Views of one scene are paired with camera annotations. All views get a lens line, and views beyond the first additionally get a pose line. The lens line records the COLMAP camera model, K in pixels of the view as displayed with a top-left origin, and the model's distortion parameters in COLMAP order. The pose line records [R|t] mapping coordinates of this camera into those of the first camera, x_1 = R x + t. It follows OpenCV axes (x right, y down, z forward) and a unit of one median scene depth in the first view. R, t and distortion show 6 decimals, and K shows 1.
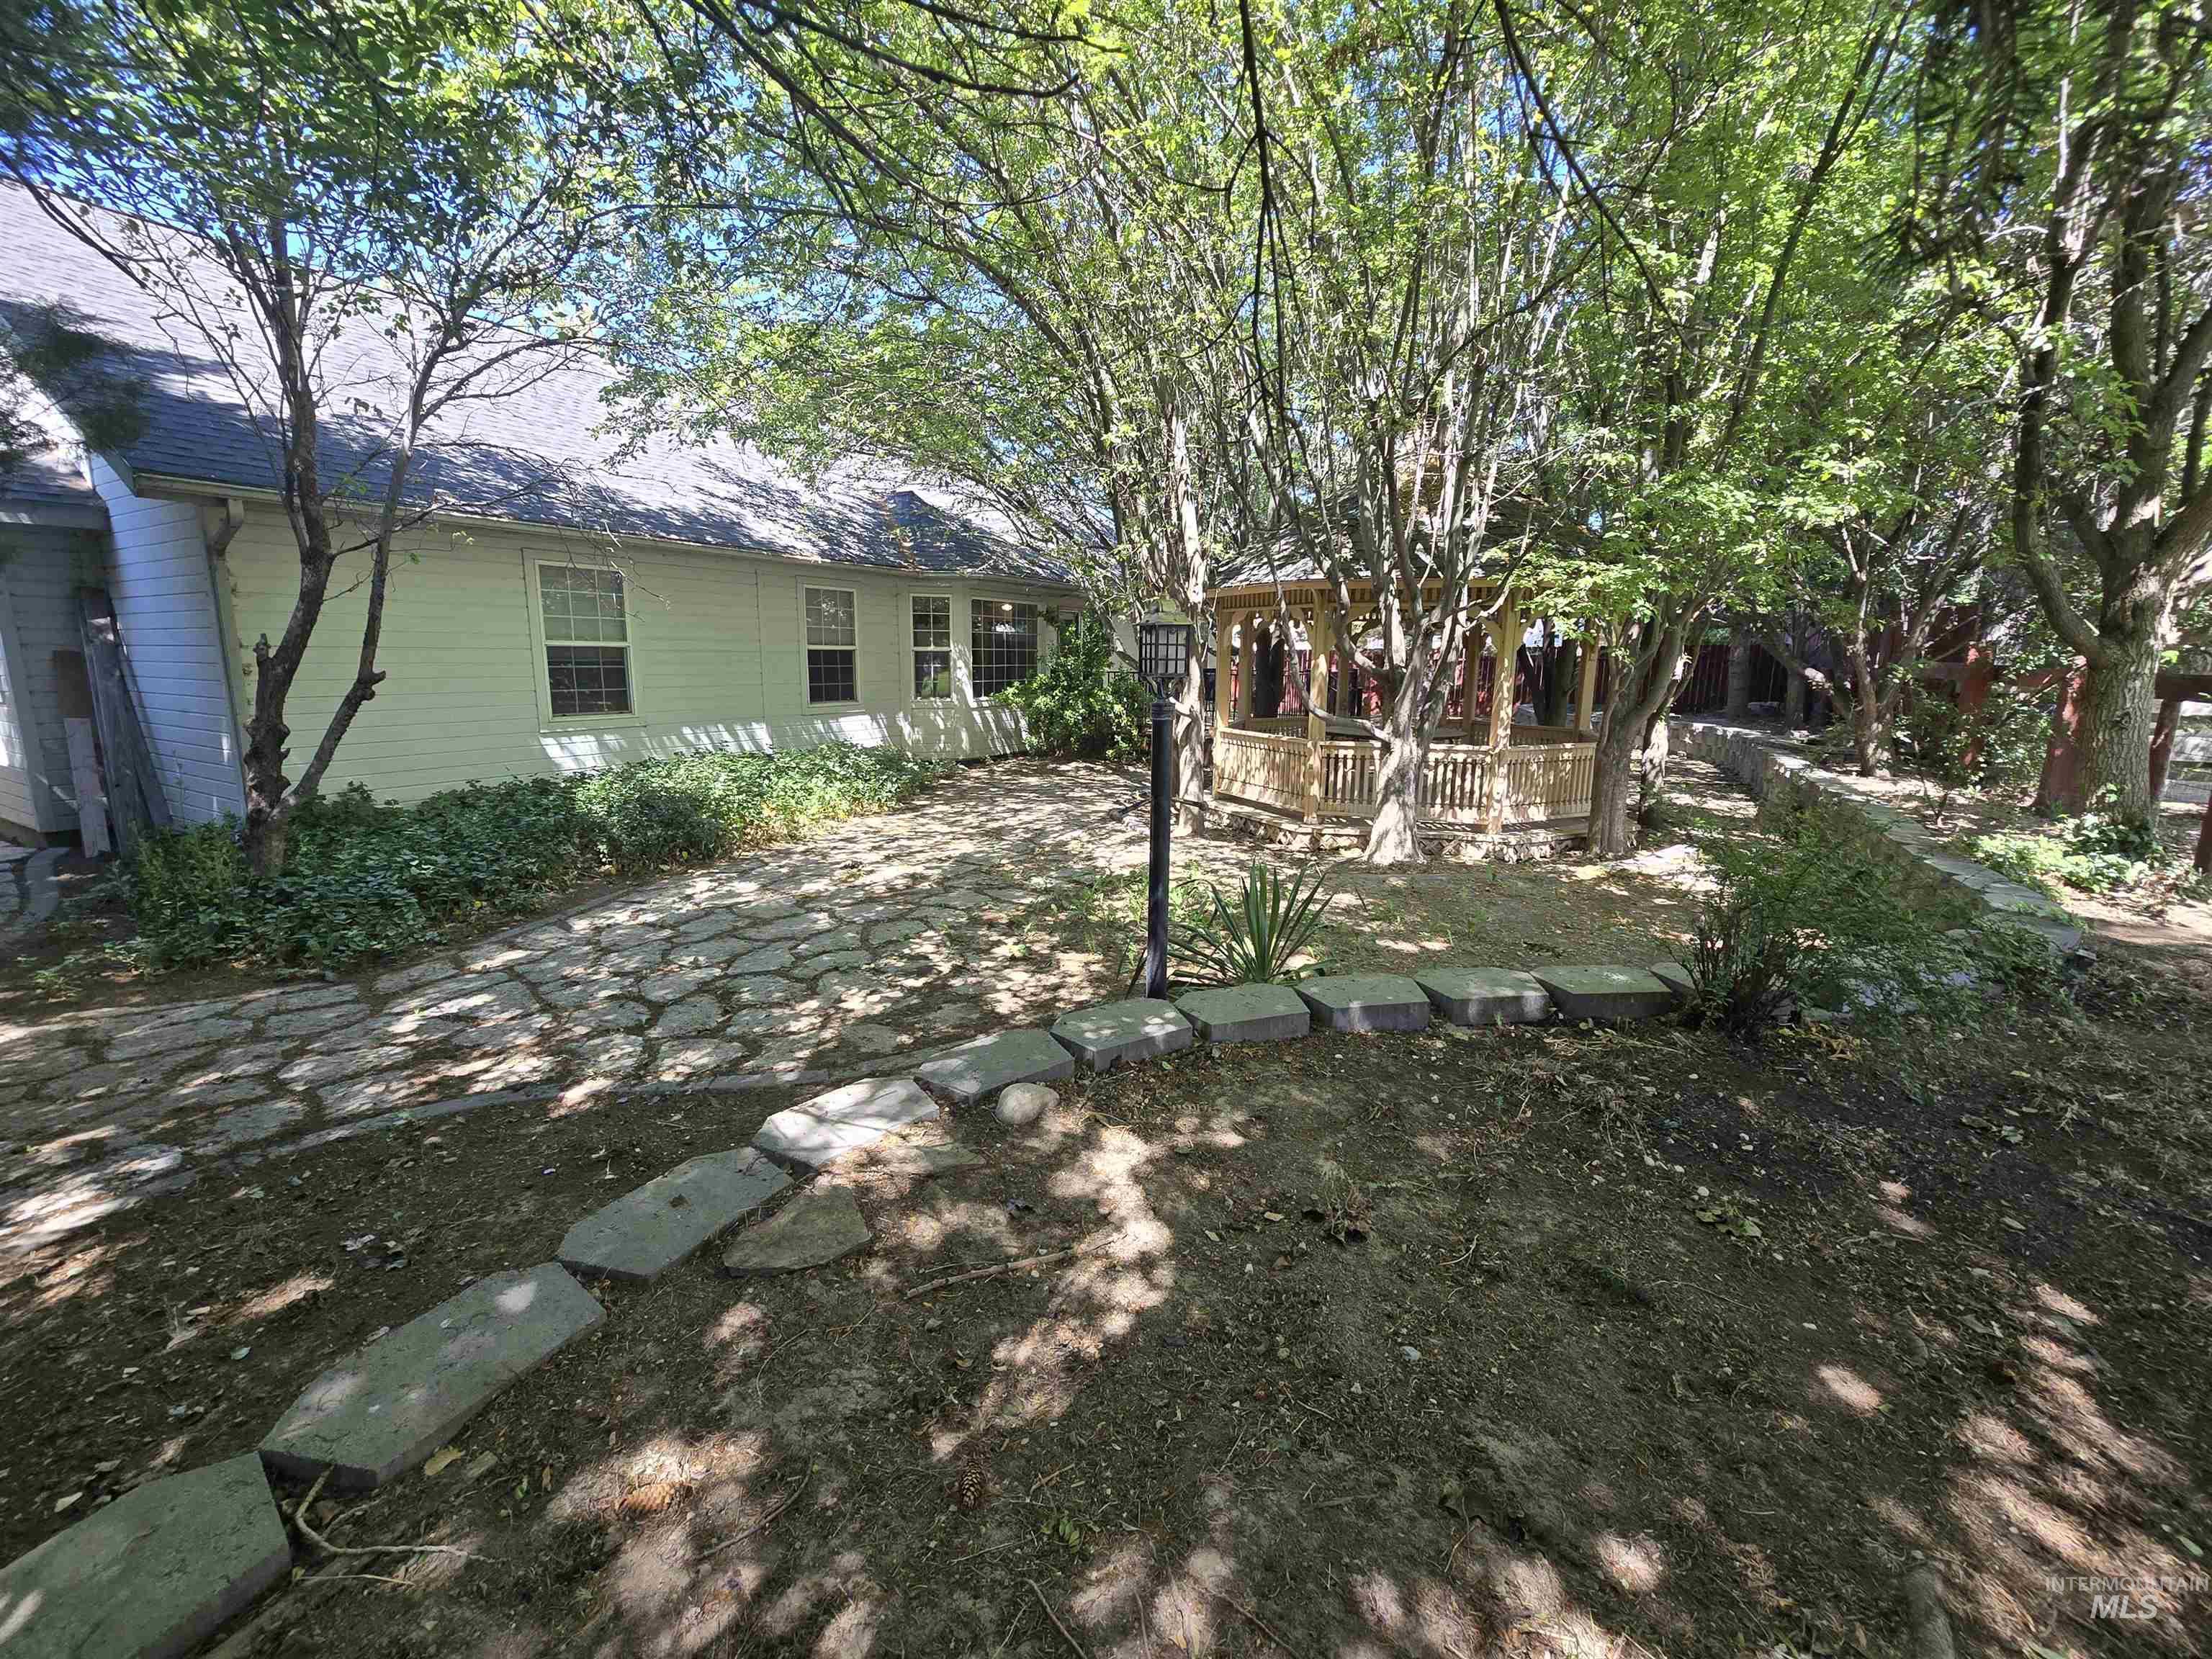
lens RADIAL K [[991.2, 0, 1106.0], [0, 991.2, 829.5], [0, 0, 1]] dist [0.000578, 0.000377]
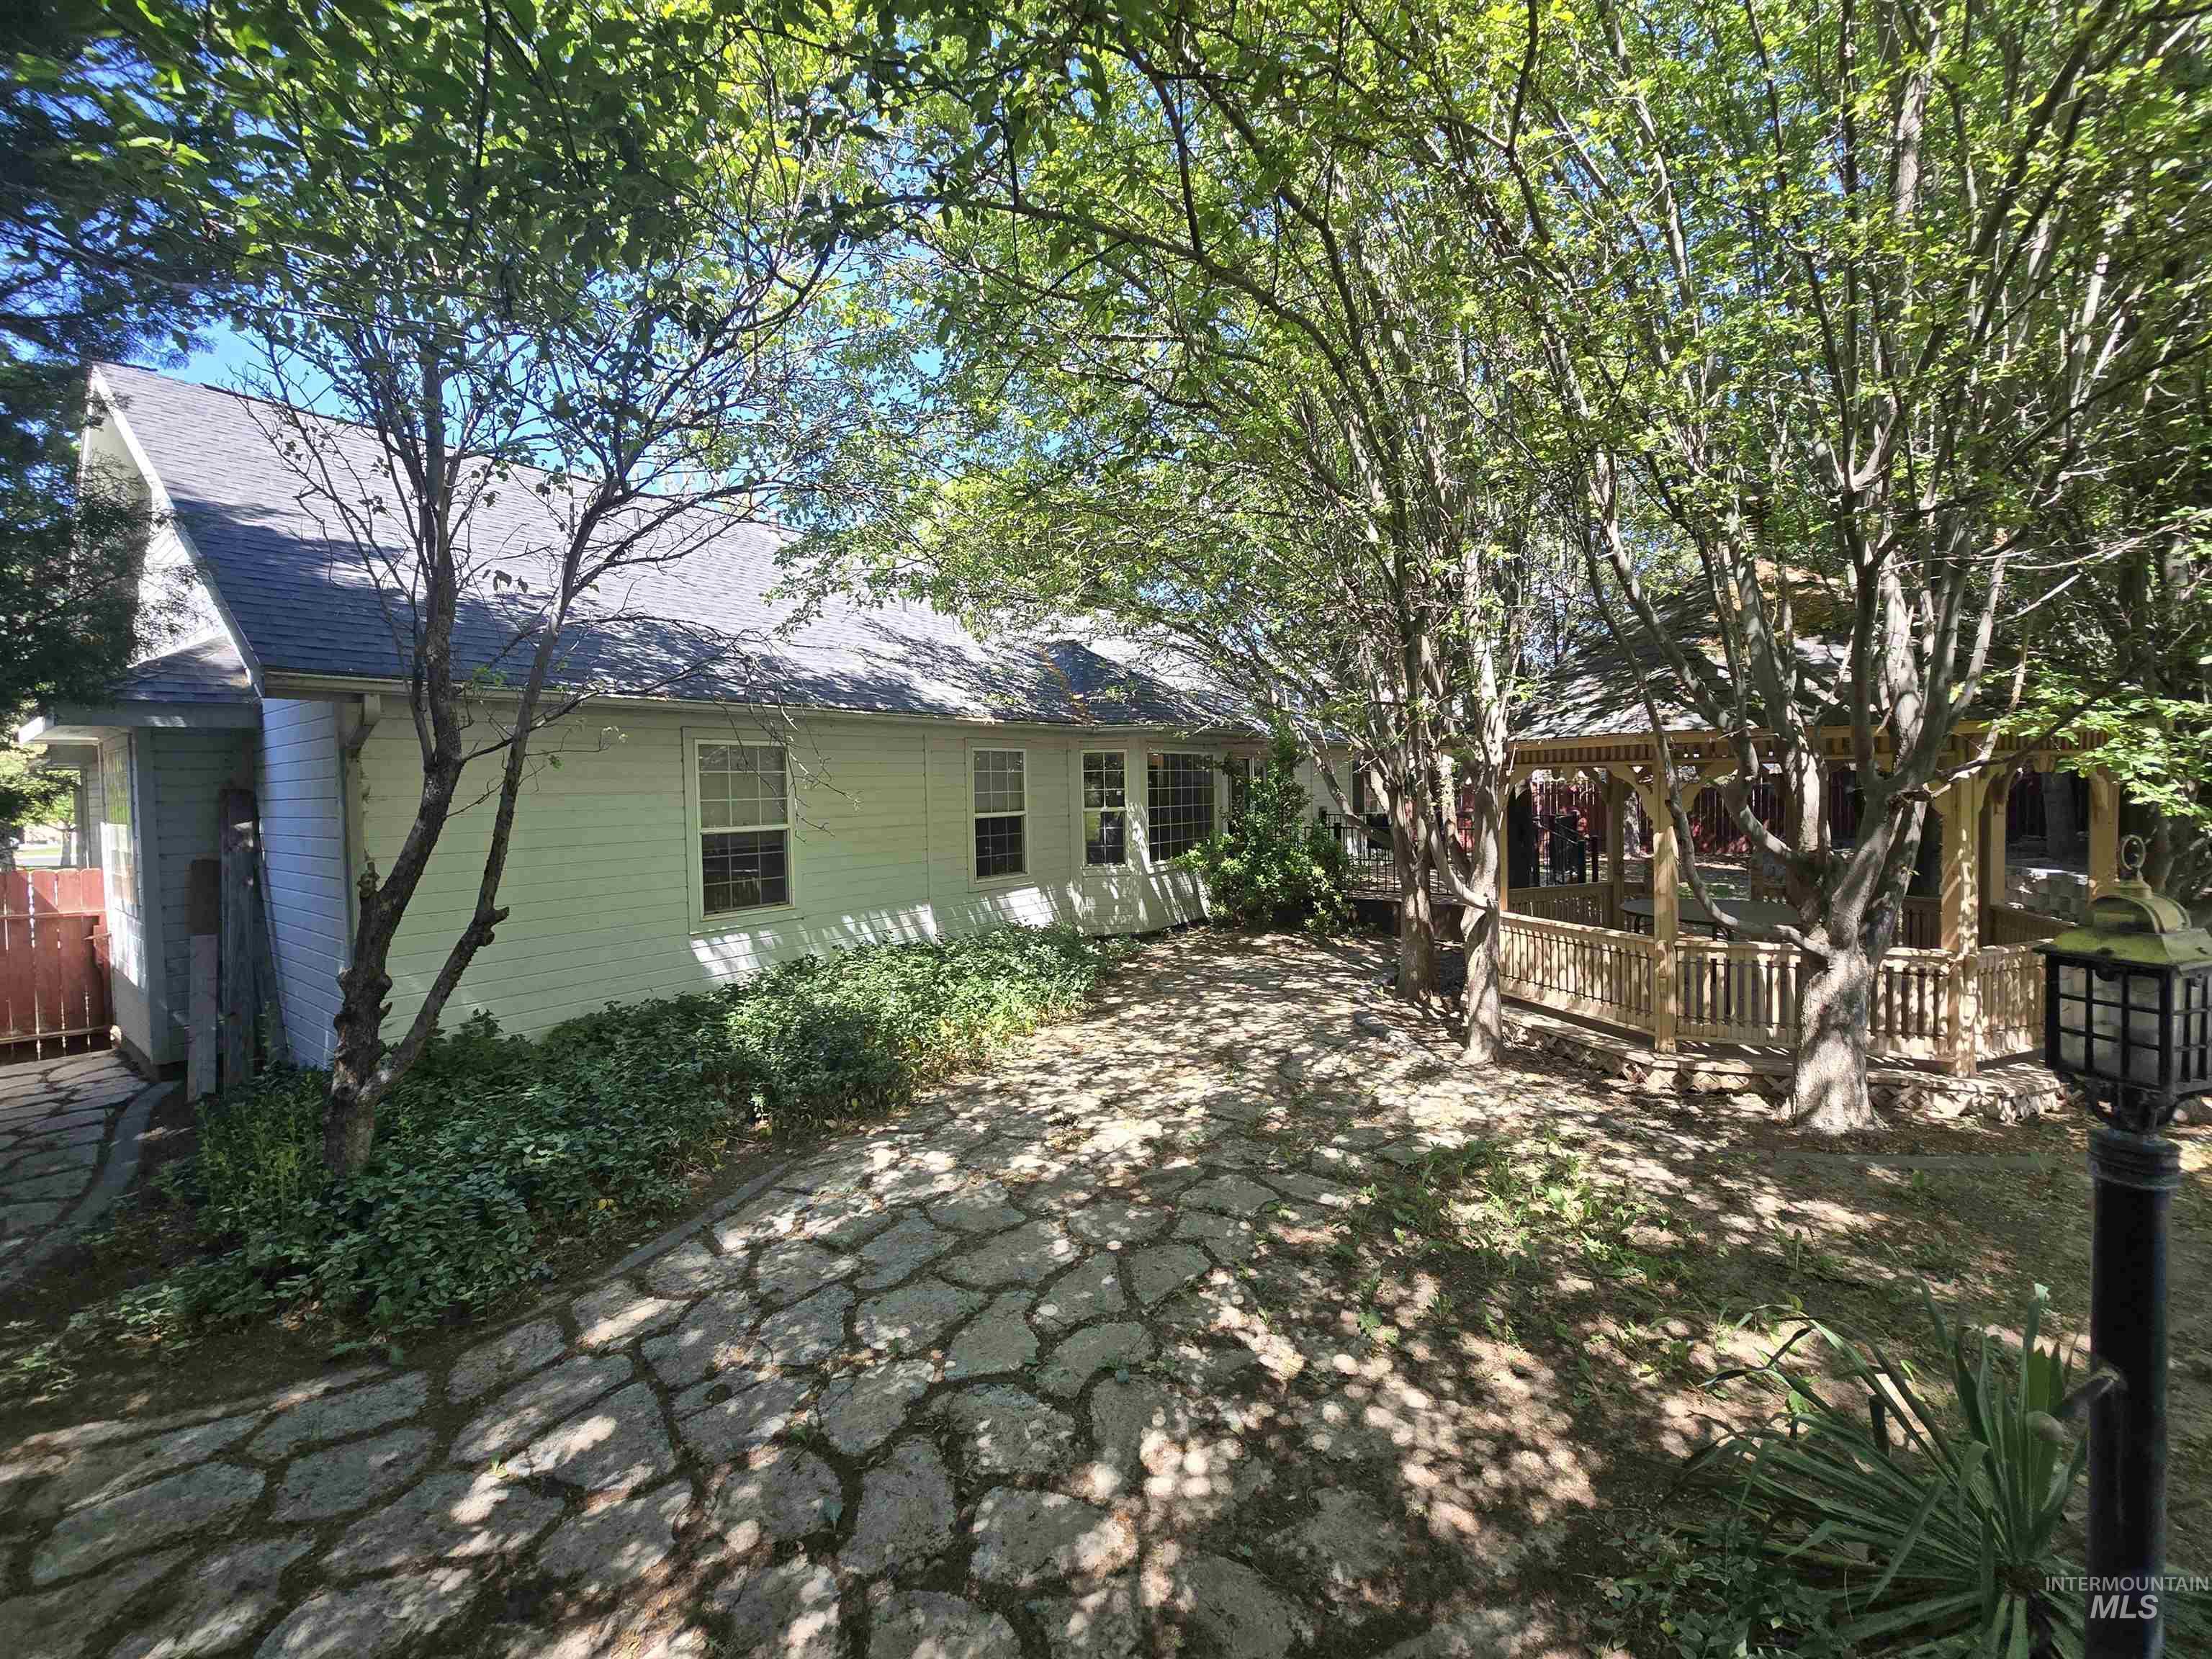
lens RADIAL K [[1001.3, 0, 1097.7], [0, 1001.3, 811.1], [0, 0, 1]] dist [-0.002515, -0.000278]
pose [[0.991927, -0.028166, -0.123644, -0.120447], [0.009280, 0.988530, -0.150737, -0.077071], [0.126472, 0.148373, 0.980811, 0.195932]]
